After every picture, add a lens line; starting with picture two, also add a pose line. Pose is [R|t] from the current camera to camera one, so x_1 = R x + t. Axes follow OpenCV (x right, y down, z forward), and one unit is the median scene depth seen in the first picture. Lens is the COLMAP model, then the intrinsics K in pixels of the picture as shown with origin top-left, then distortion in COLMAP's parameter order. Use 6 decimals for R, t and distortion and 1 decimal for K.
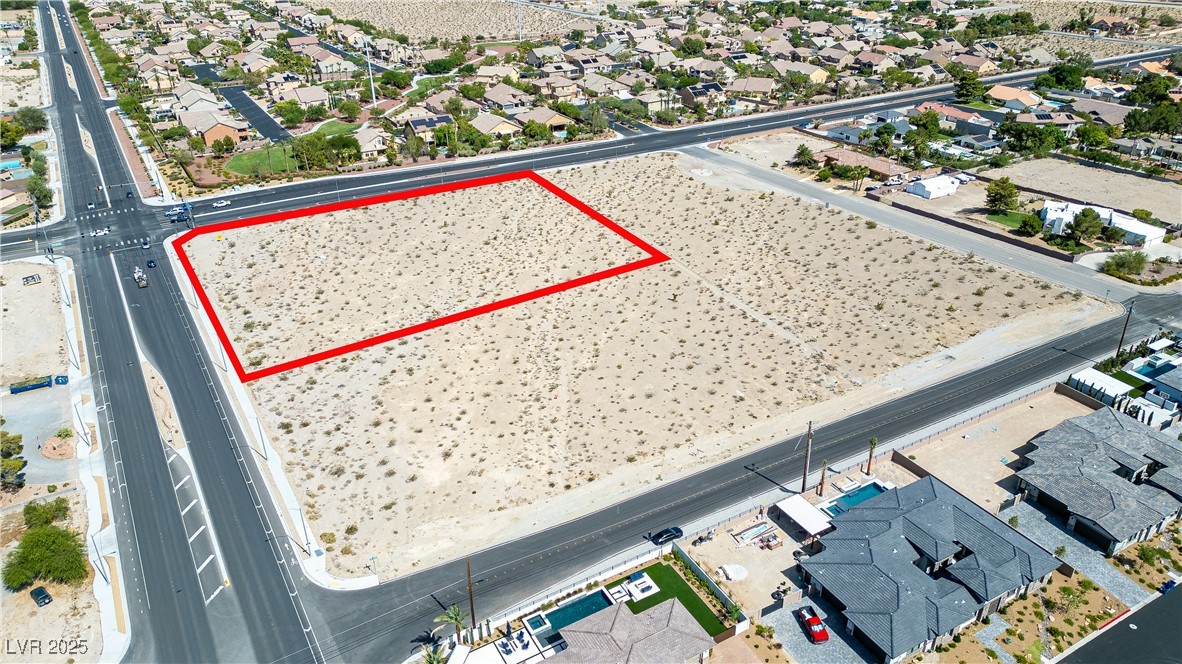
lens RADIAL K [[826.7, 0, 593.4], [0, 826.7, 333.0], [0, 0, 1]] dist [0.077627, -0.083373]
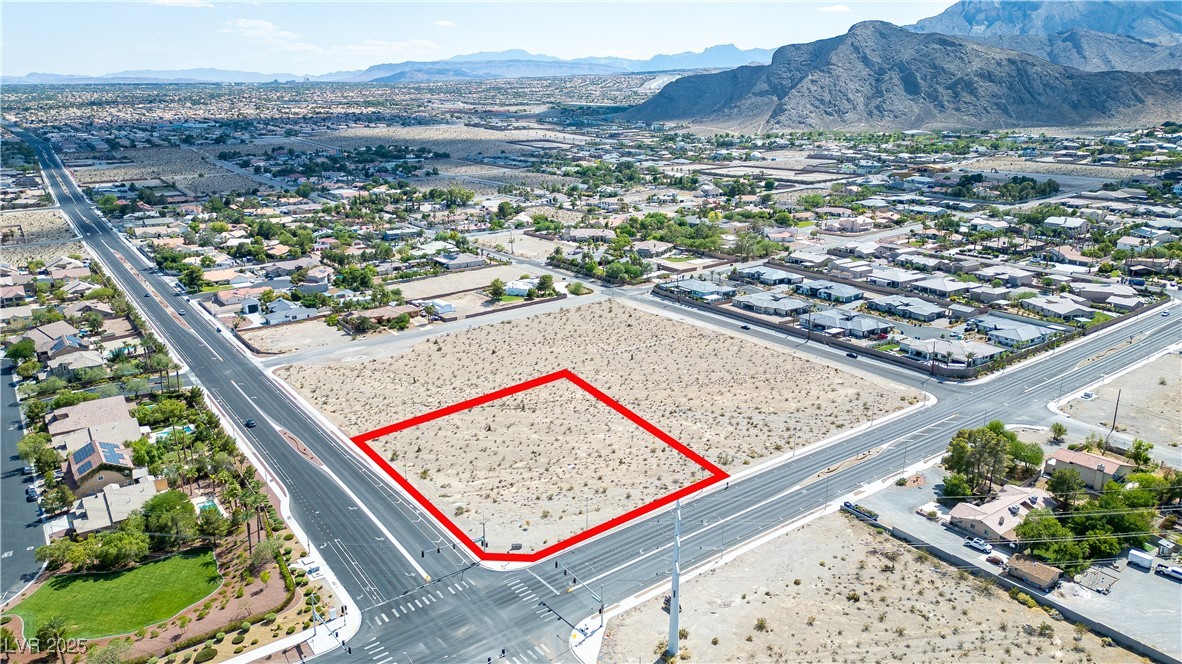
lens RADIAL K [[826.7, 0, 593.4], [0, 826.7, 333.0], [0, 0, 1]] dist [0.077627, -0.083373]
pose [[-0.088091, -0.268162, 0.959338, -1.190115], [0.470650, 0.837596, 0.277349, -0.470816], [-0.877911, 0.475944, 0.052425, 0.790030]]
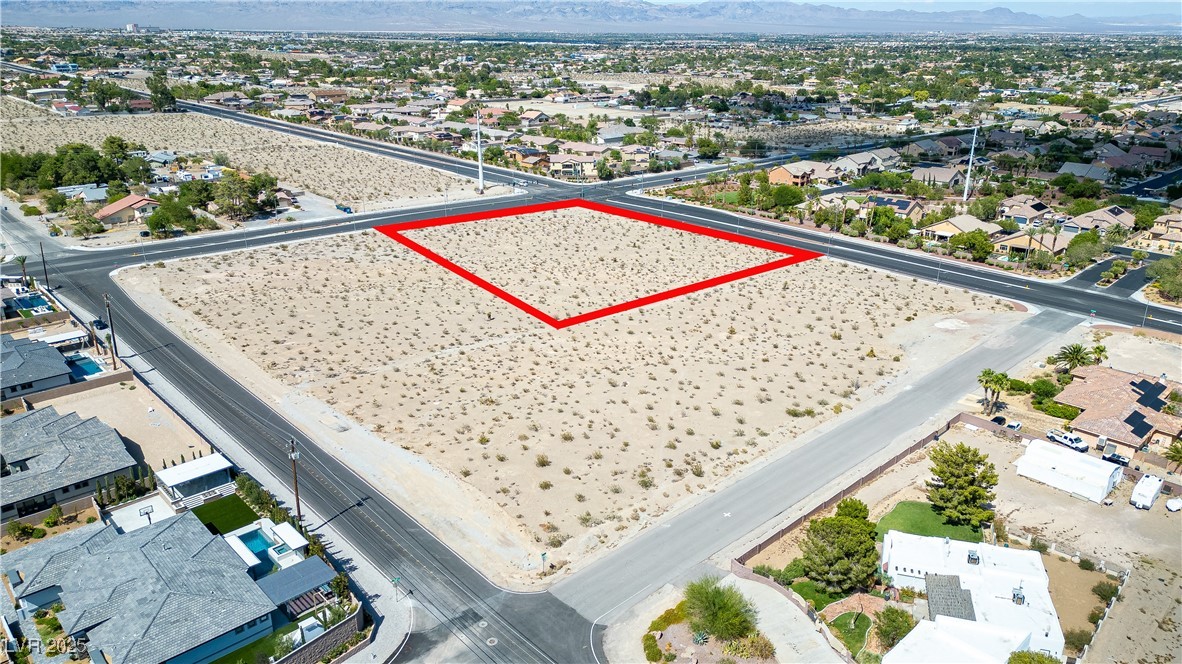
lens RADIAL K [[826.7, 0, 593.4], [0, 826.7, 333.0], [0, 0, 1]] dist [0.077627, -0.083373]
pose [[0.223904, 0.346645, -0.910881, 0.849690], [-0.466092, 0.858890, 0.212289, -0.241731], [0.855935, 0.377022, 0.353878, 0.630483]]
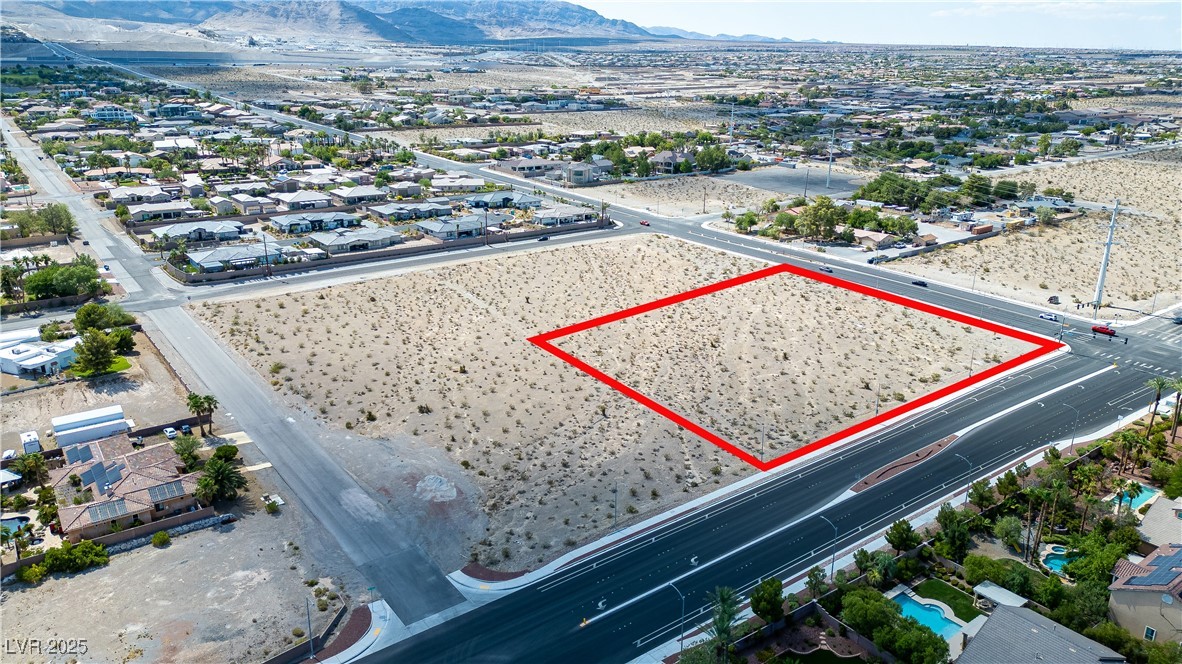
lens RADIAL K [[826.7, 0, 593.4], [0, 826.7, 333.0], [0, 0, 1]] dist [0.077627, -0.083373]
pose [[-0.994646, 0.036768, -0.096583, 0.100767], [-0.044668, 0.689810, 0.722611, -0.771857], [0.093193, 0.723056, -0.684474, 1.583973]]
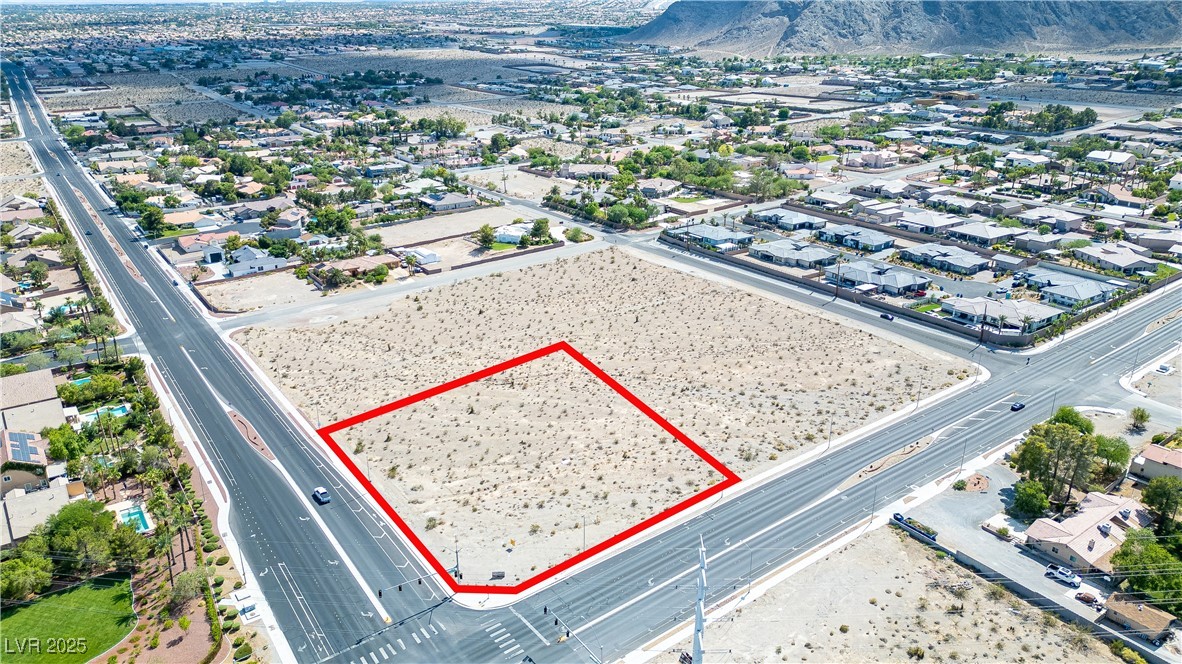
lens RADIAL K [[826.7, 0, 593.4], [0, 826.7, 333.0], [0, 0, 1]] dist [0.077627, -0.083373]
pose [[-0.086327, -0.347771, 0.933597, -1.026398], [0.471199, 0.811405, 0.345824, -0.459005], [-0.877792, 0.469763, 0.093823, 0.777195]]
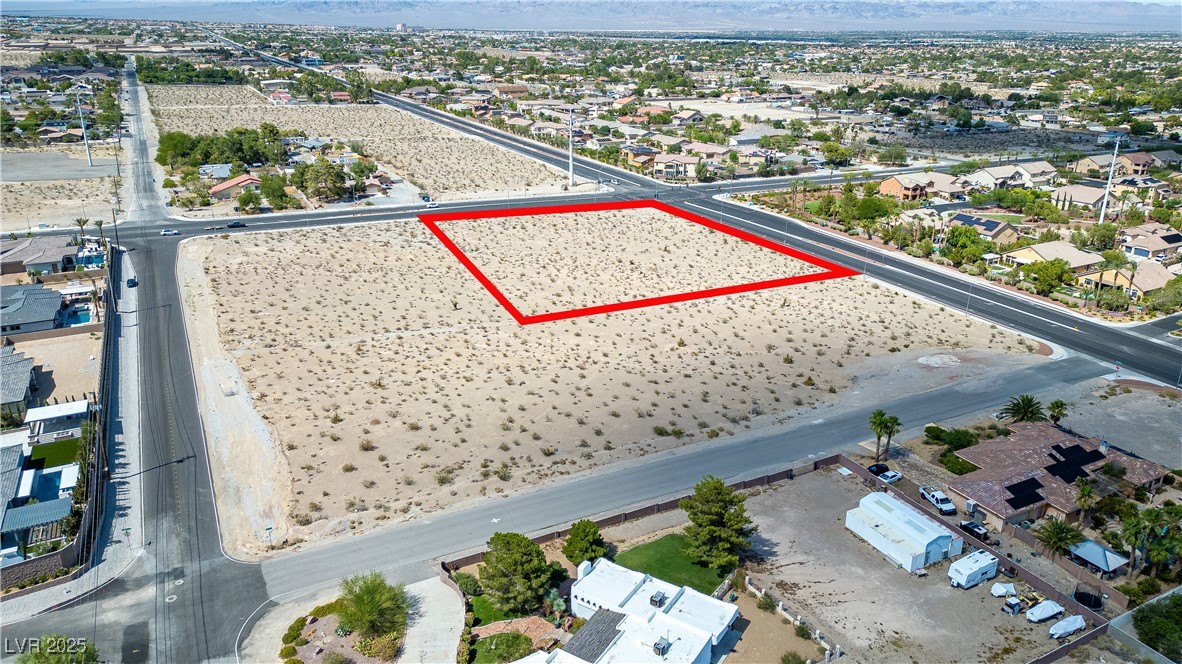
lens RADIAL K [[826.7, 0, 593.4], [0, 826.7, 333.0], [0, 0, 1]] dist [0.077627, -0.083373]
pose [[-0.048517, 0.356700, -0.932958, 0.868681], [-0.476667, 0.812562, 0.335457, -0.362411], [0.877744, 0.460985, 0.130604, 0.850127]]
